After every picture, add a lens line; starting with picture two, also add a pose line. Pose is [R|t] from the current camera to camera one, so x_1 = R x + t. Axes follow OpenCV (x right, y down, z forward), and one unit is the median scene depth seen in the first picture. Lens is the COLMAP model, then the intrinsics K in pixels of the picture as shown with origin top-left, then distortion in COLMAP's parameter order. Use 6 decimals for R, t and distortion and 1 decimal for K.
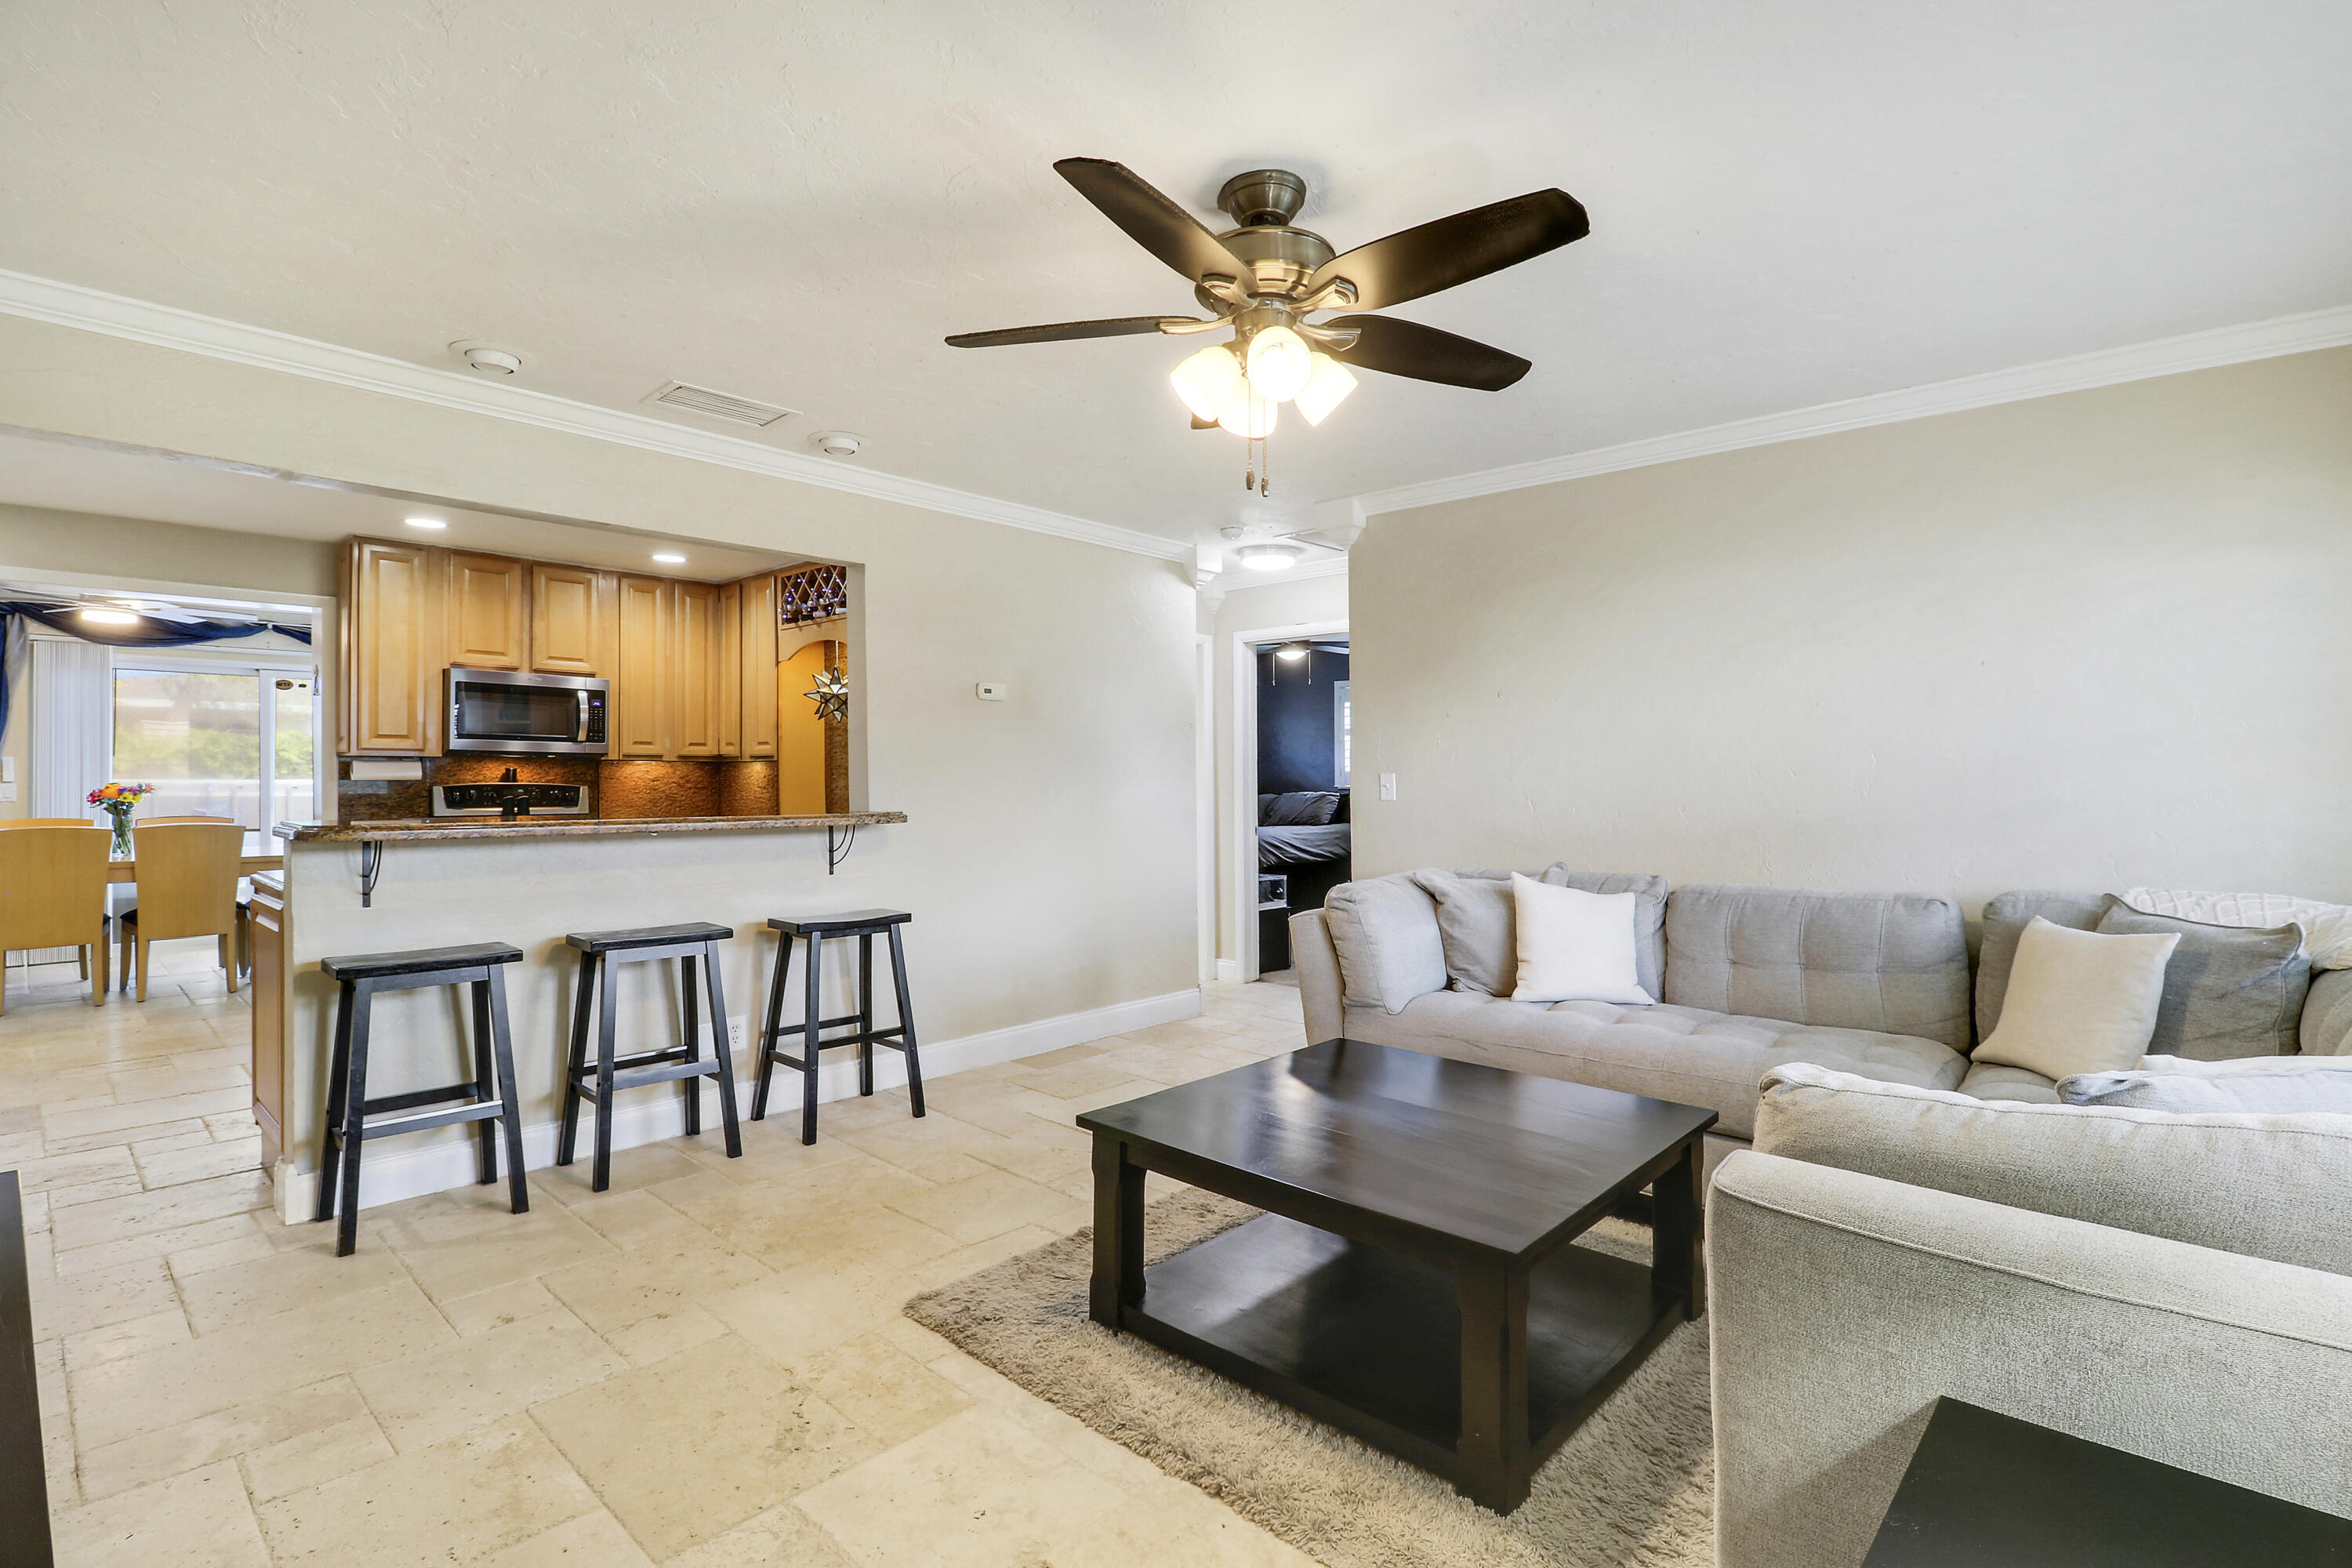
lens RADIAL K [[1103.7, 0, 1198.5], [0, 1103.7, 781.2], [0, 0, 1]] dist [-0.005086, -0.008509]
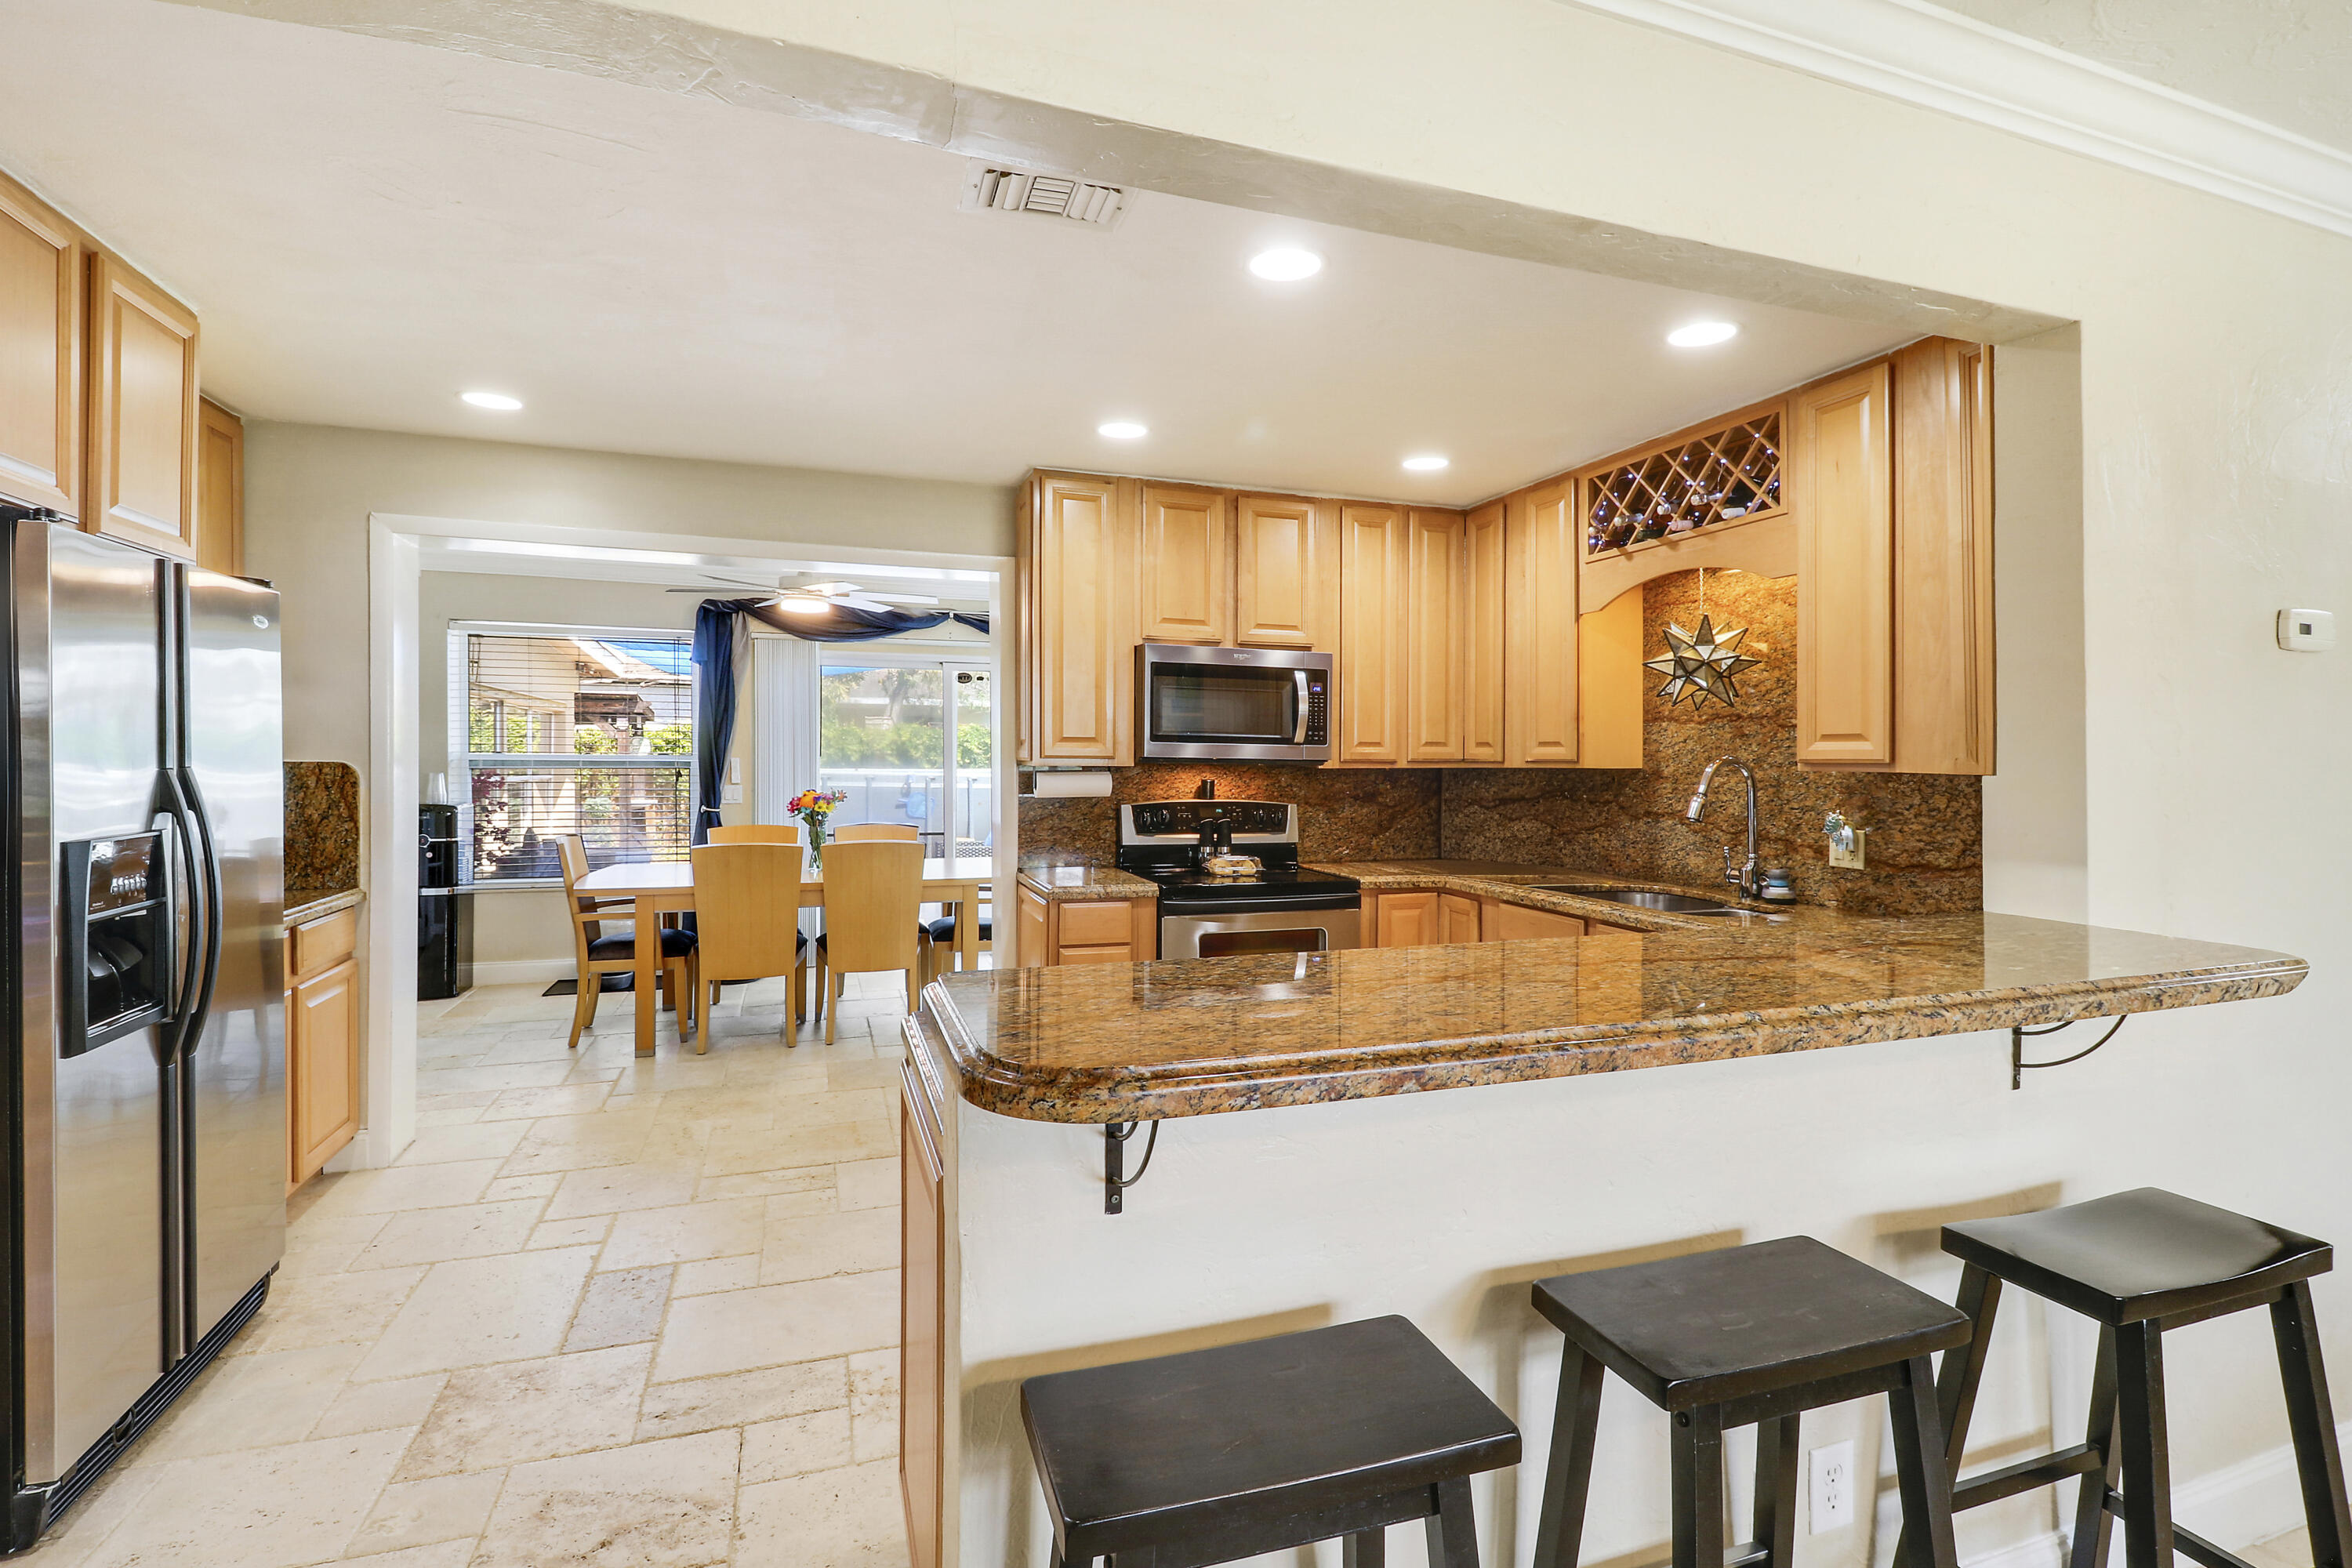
lens RADIAL K [[1122.8, 0, 1171.9], [0, 1122.8, 786.1], [0, 0, 1]] dist [0.004931, -0.010829]
pose [[0.869680, 0.015713, -0.493366, -0.277830], [-0.006069, 0.999758, 0.021142, -0.023433], [0.493579, -0.015393, 0.869565, 0.339594]]
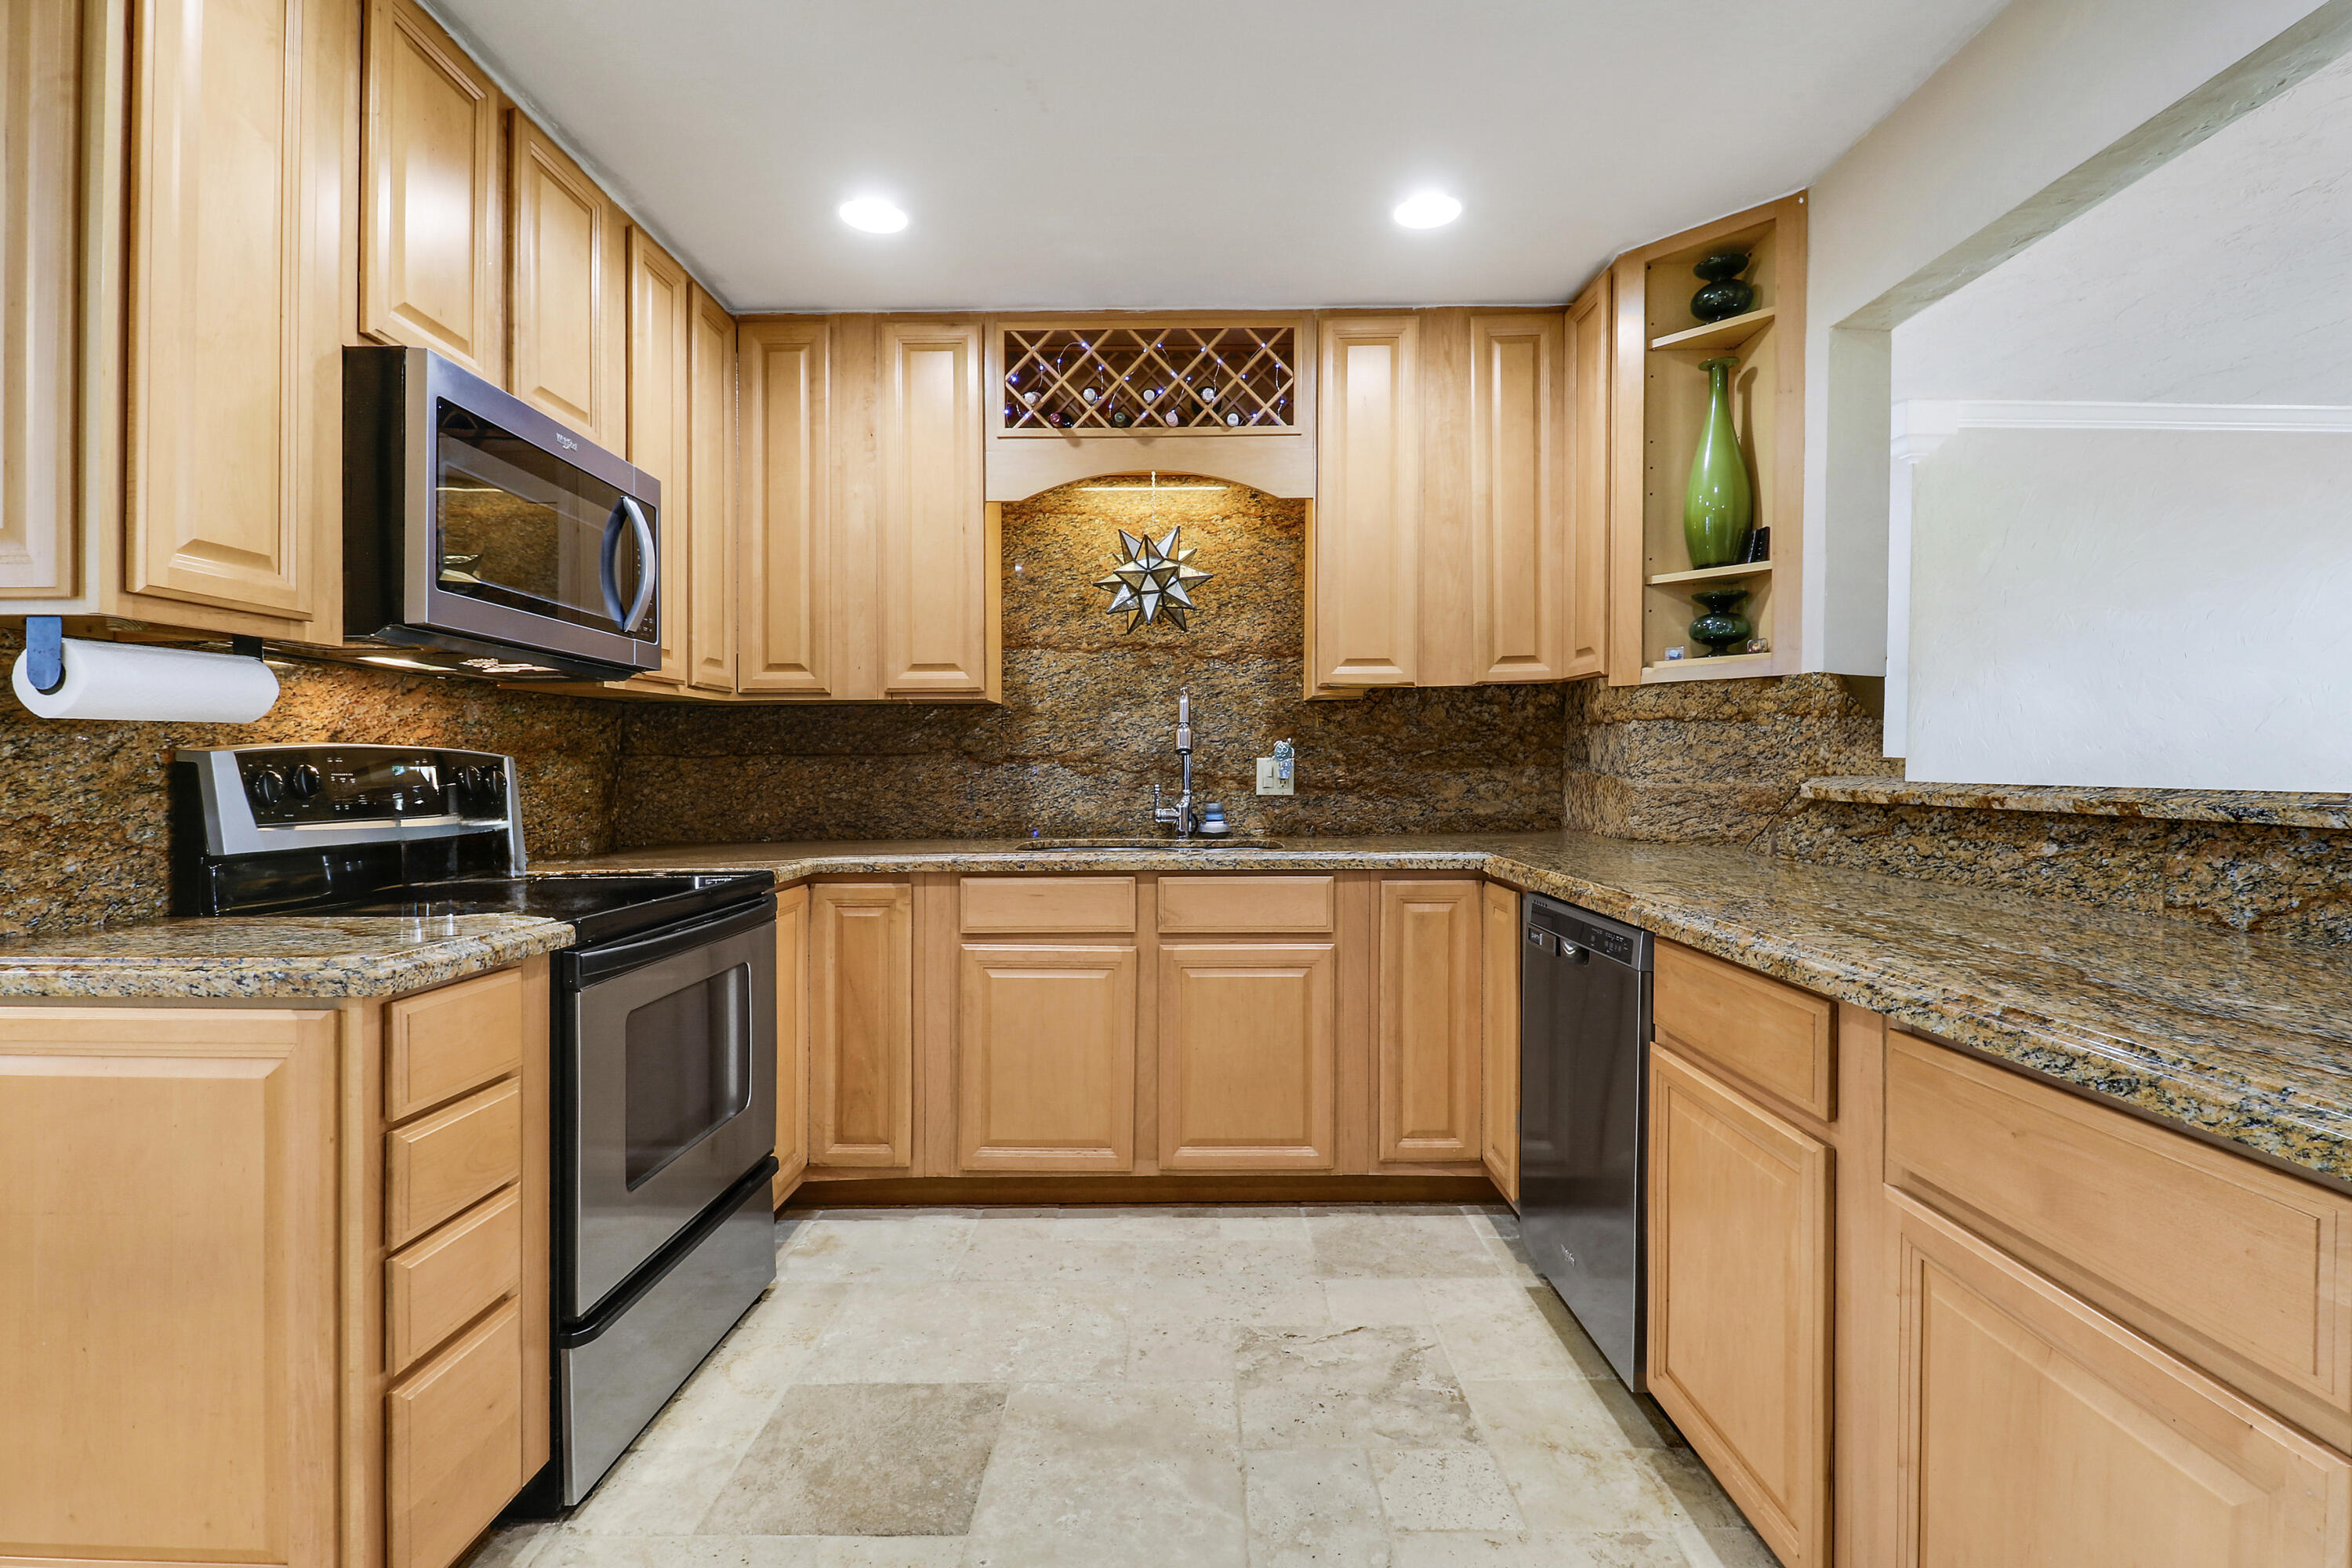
lens RADIAL K [[1122.8, 0, 1165.8], [0, 1122.8, 772.8], [0, 0, 1]] dist [0.004931, -0.010829]
pose [[0.749736, -0.010447, 0.661654, -0.678099], [0.010878, 0.999935, 0.003463, 0.012003], [-0.661647, 0.004601, 0.749801, 0.593484]]
